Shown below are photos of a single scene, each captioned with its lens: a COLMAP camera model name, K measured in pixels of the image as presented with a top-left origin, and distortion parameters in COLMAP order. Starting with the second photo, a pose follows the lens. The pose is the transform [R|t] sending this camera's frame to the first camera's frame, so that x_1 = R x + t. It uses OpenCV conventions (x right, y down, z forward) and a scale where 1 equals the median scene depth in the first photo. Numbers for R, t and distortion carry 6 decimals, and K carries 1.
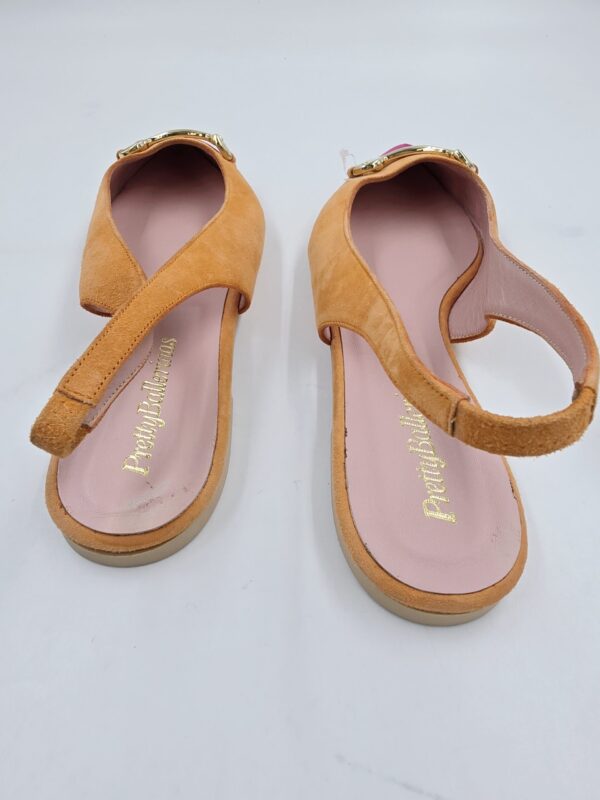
lens RADIAL K [[555.0, 0, 305.6], [0, 555.0, 379.7], [0, 0, 1]] dist [0.003743, 0.005196]
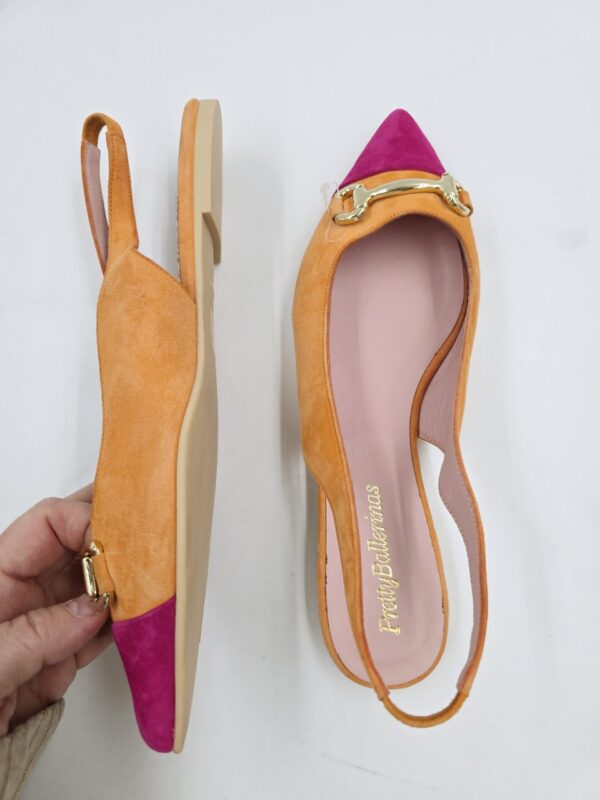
lens RADIAL K [[569.1, 0, 315.6], [0, 569.1, 410.2], [0, 0, 1]] dist [0.004027, -0.002289]
pose [[0.998591, -0.042864, -0.031293, 0.108046], [0.053050, 0.822732, 0.565949, -1.012533], [0.001487, -0.566811, 0.823846, 0.073756]]
